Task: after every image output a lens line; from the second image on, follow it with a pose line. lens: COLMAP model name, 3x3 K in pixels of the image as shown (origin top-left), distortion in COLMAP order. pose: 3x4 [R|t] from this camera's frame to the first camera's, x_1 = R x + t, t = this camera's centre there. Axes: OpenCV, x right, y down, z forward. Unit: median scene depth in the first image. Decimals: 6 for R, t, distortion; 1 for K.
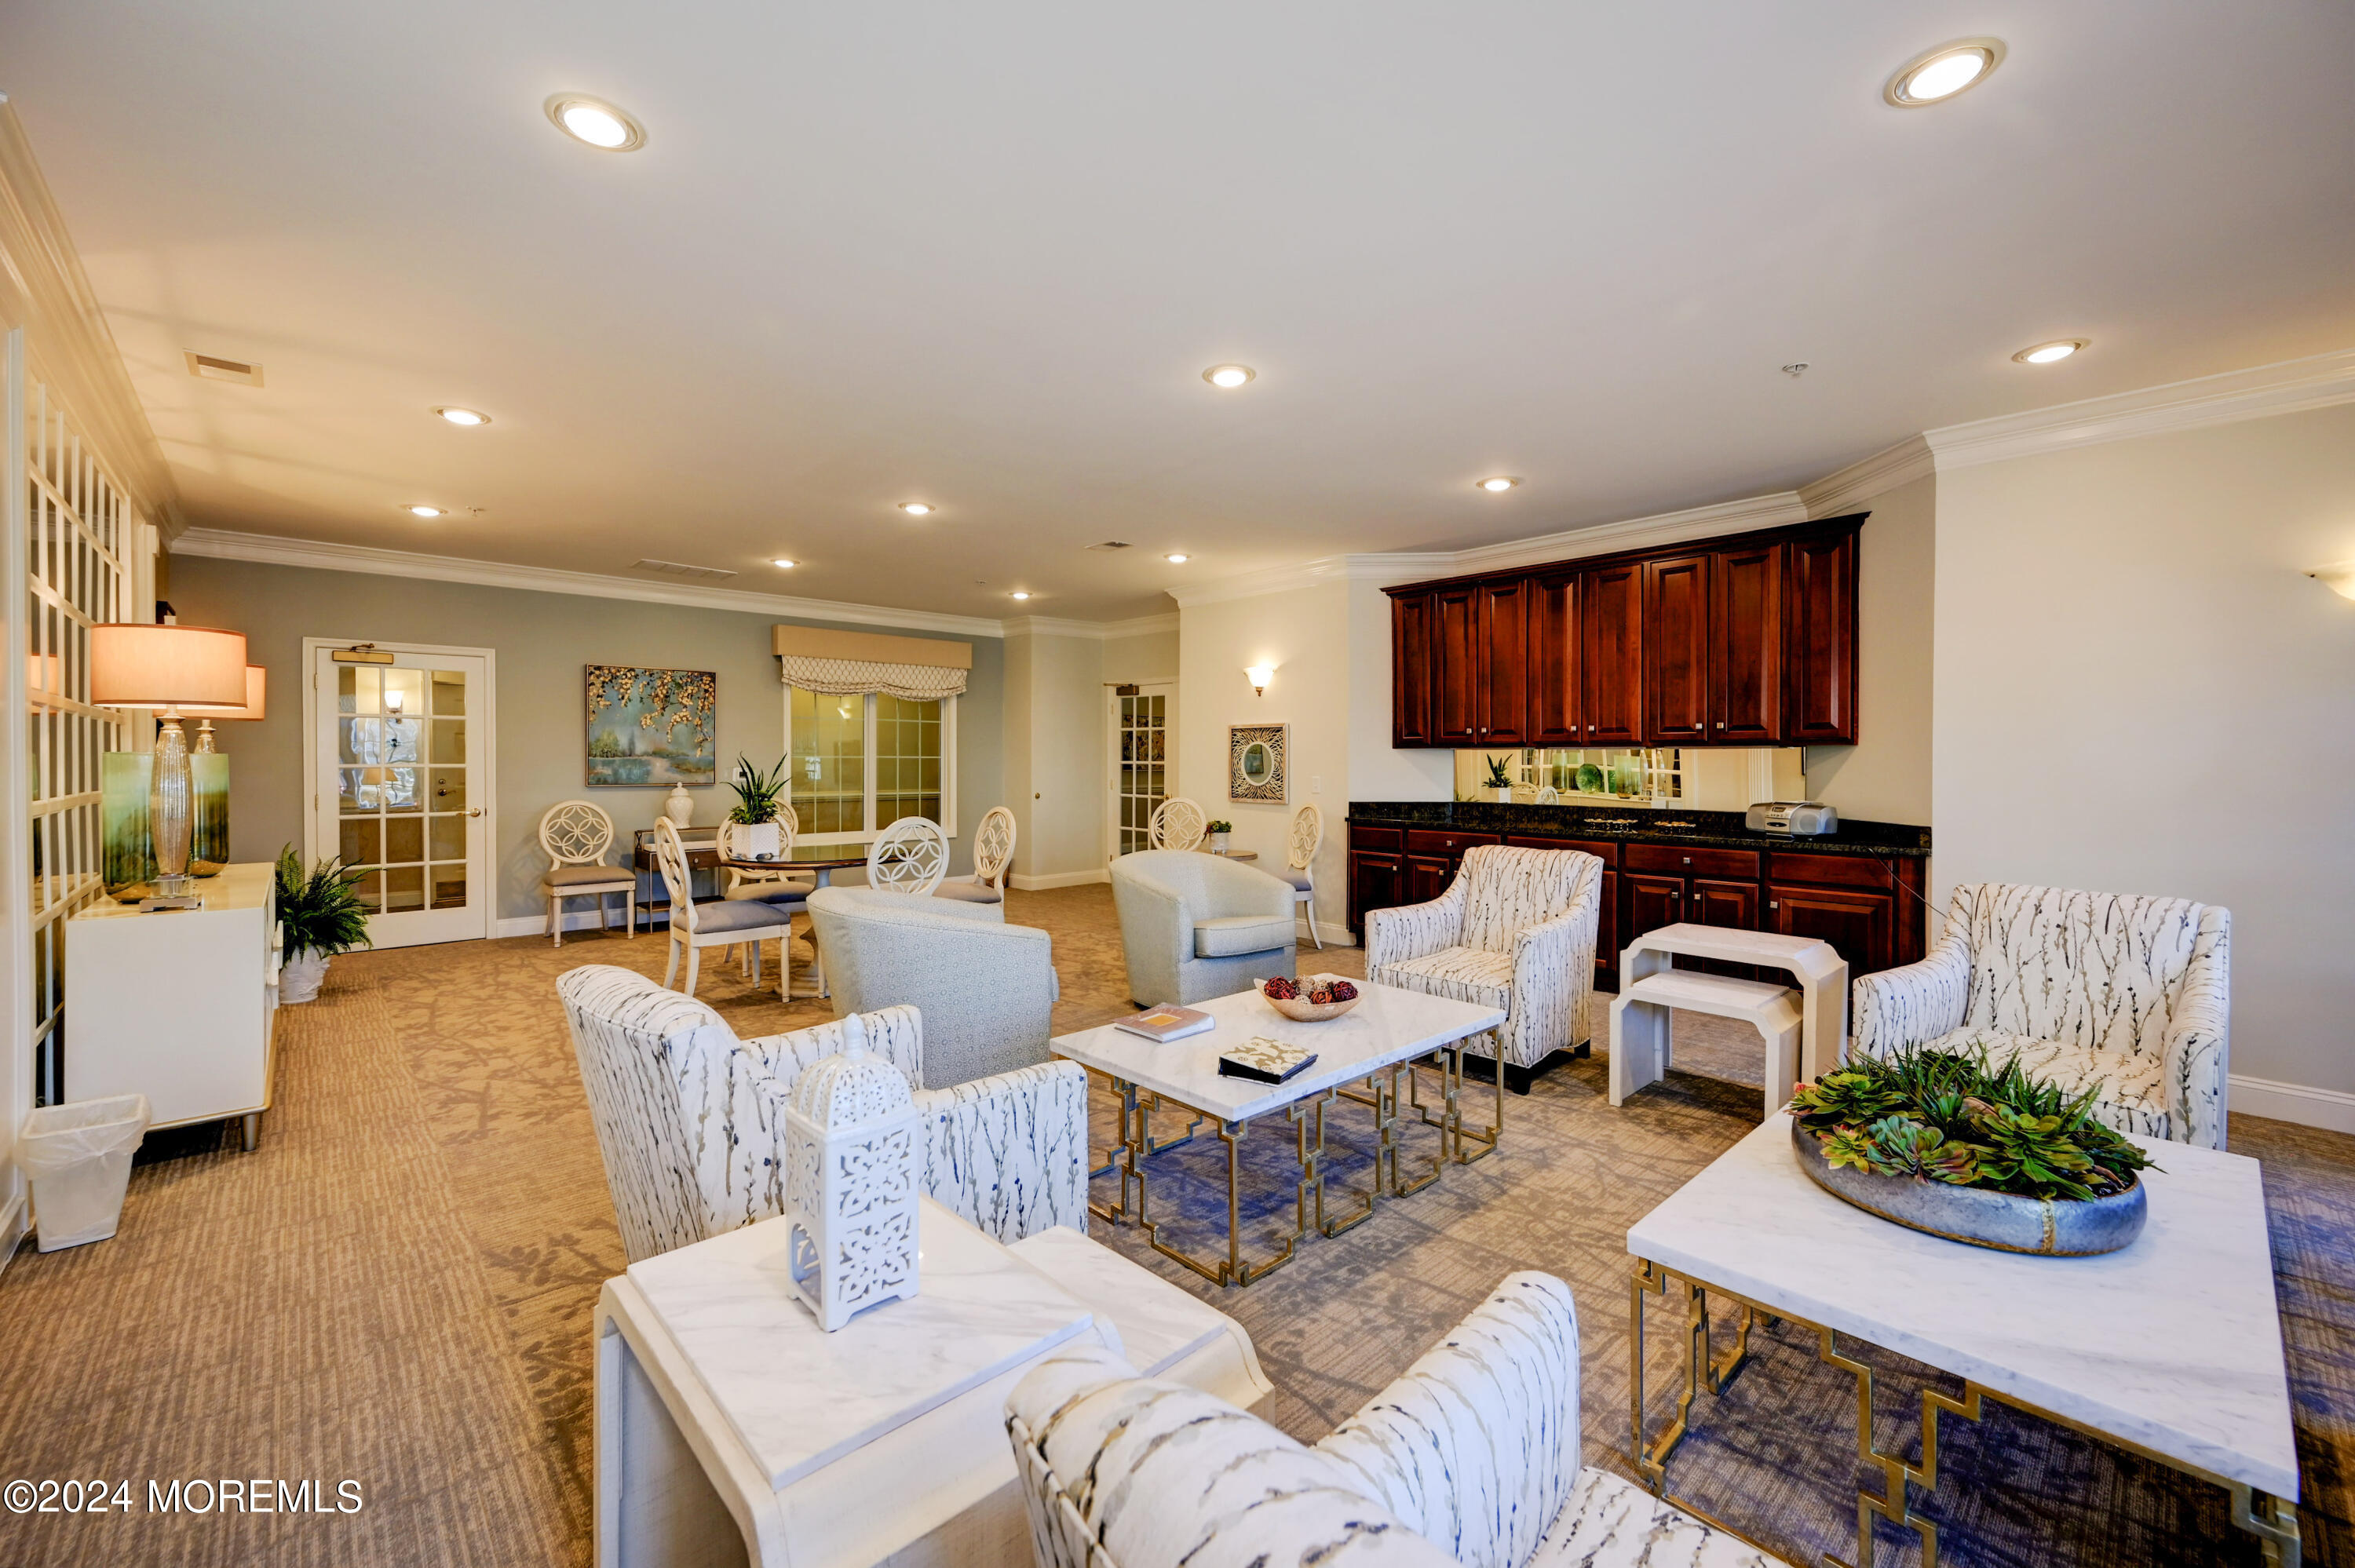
lens RADIAL K [[958.0, 0, 1183.3], [0, 958.0, 775.7], [0, 0, 1]] dist [-0.000230, -0.000020]
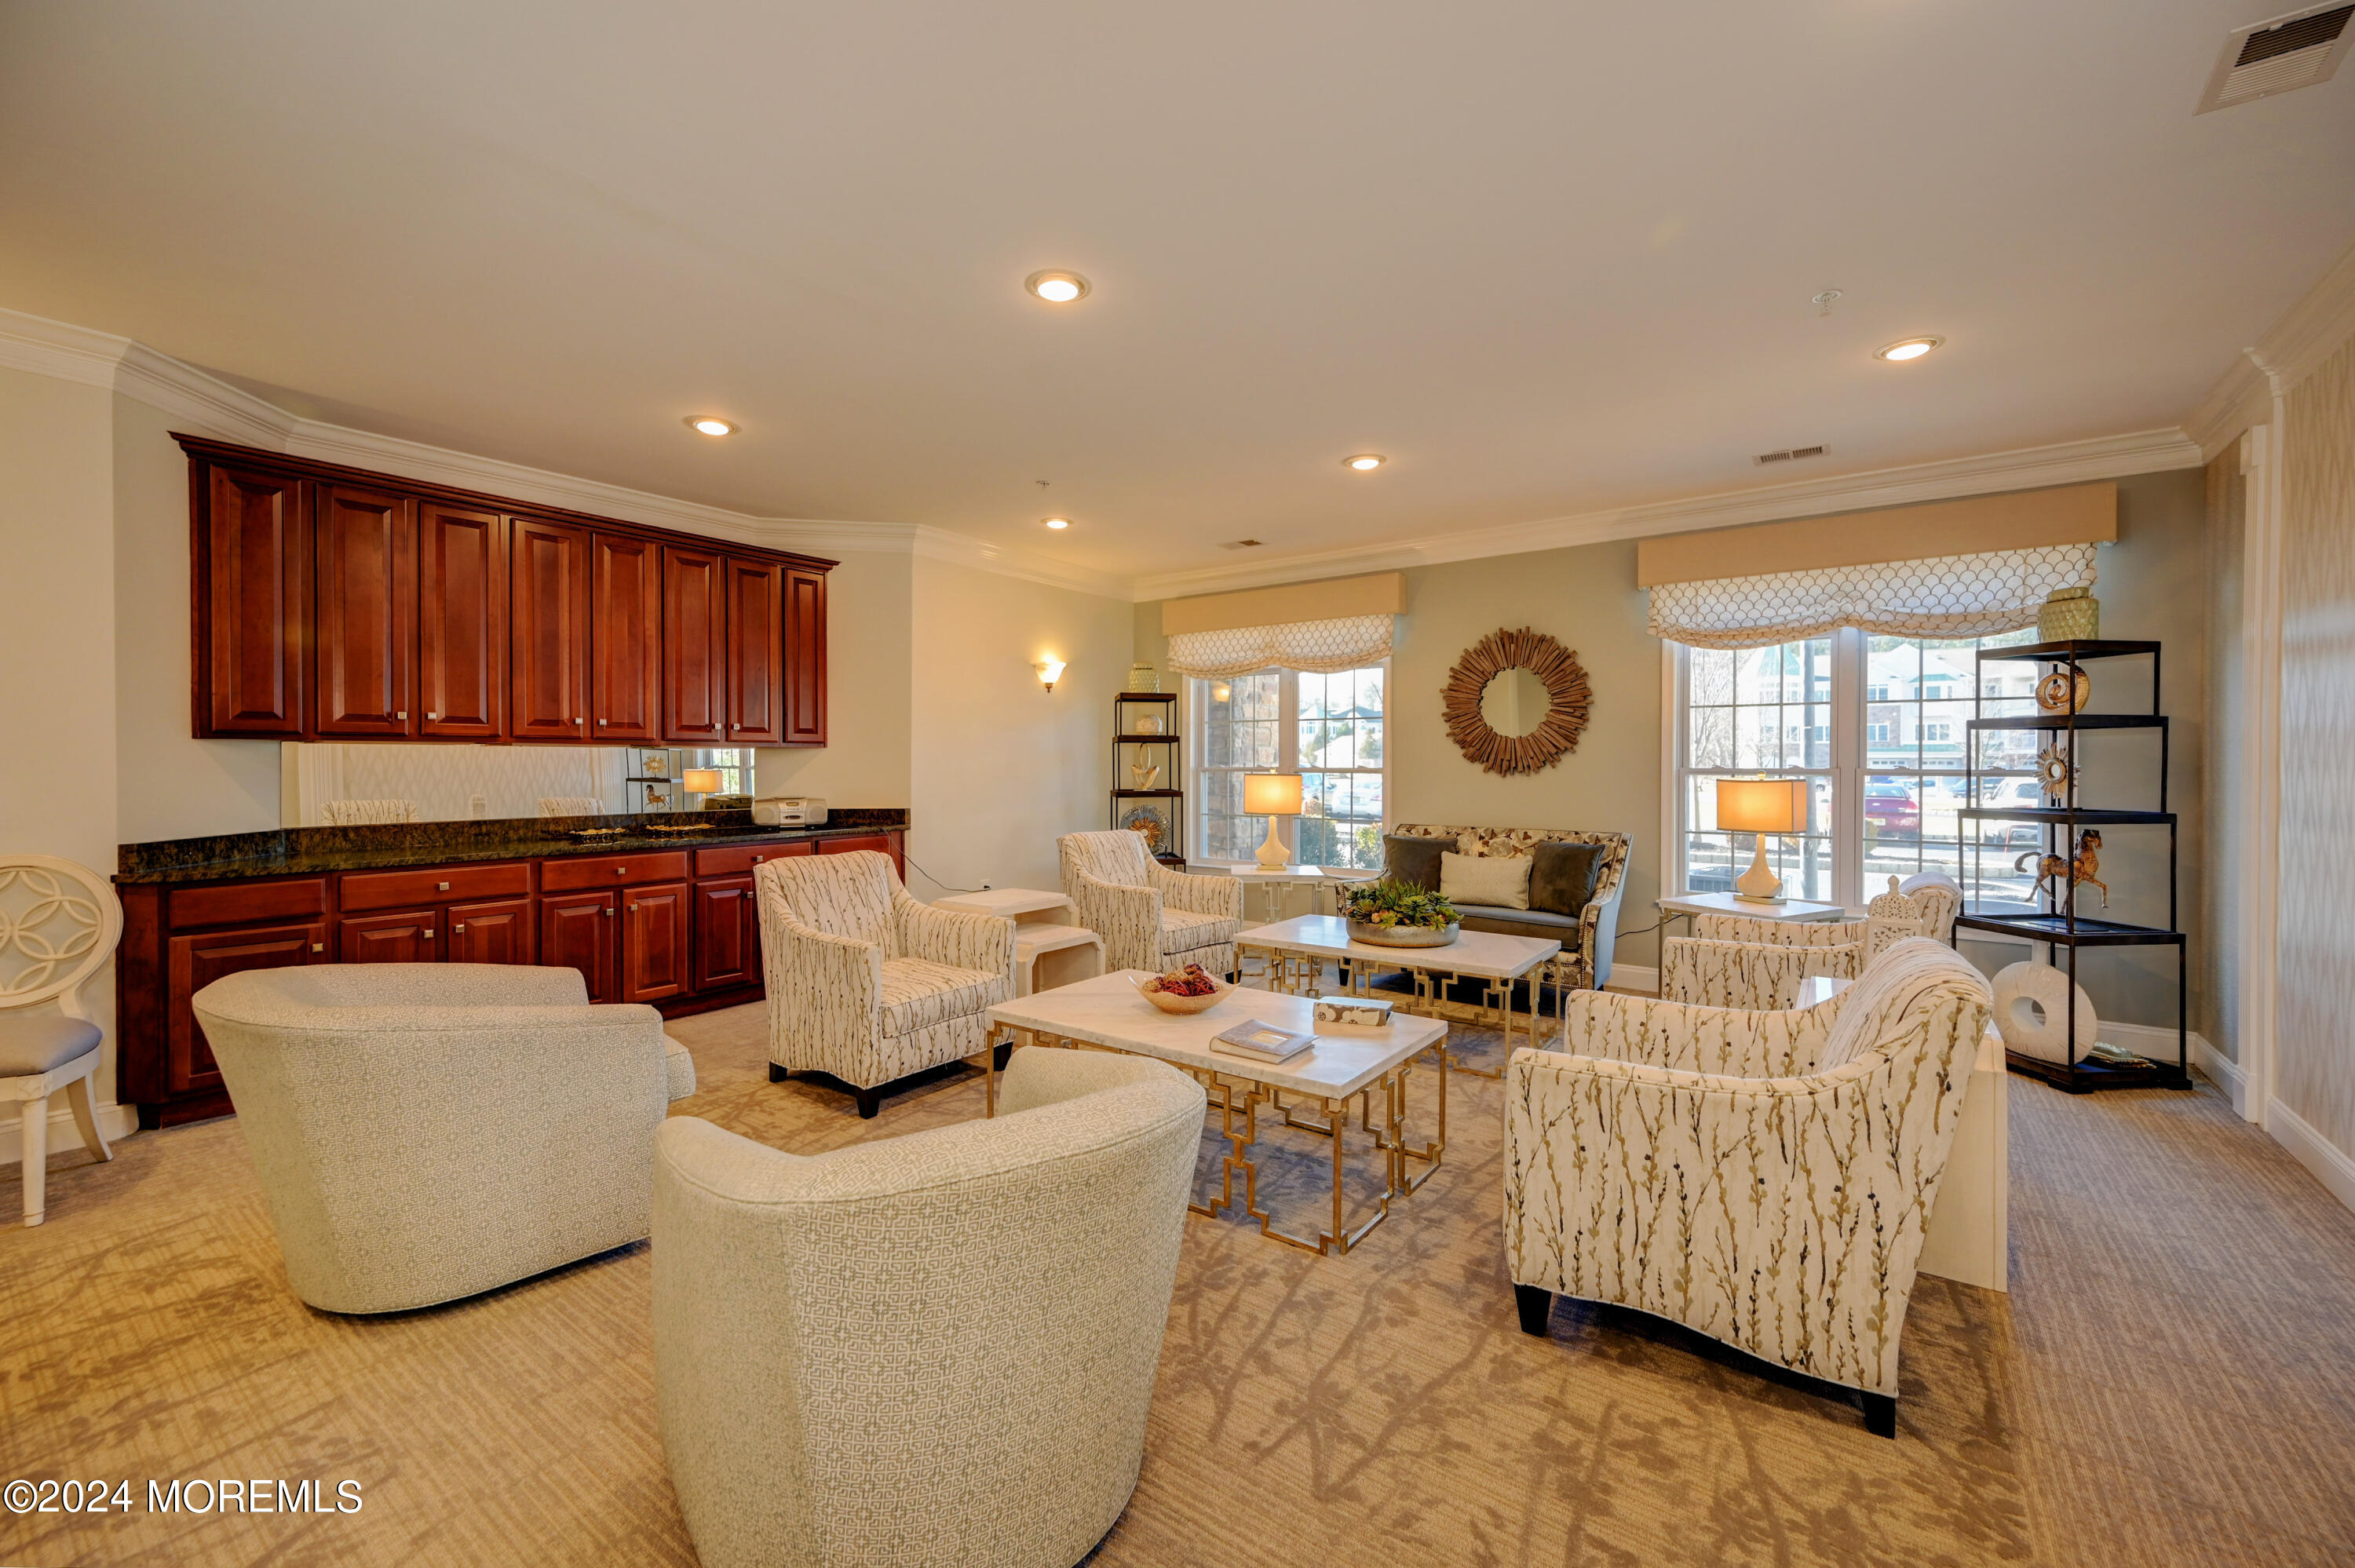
lens RADIAL K [[958.0, 0, 1183.3], [0, 958.0, 775.7], [0, 0, 1]] dist [-0.000230, -0.000020]
pose [[-0.182229, -0.024842, 0.982942, -0.484503], [0.005395, 0.999640, 0.026264, -0.021420], [-0.983241, 0.010089, -0.182030, 0.637578]]
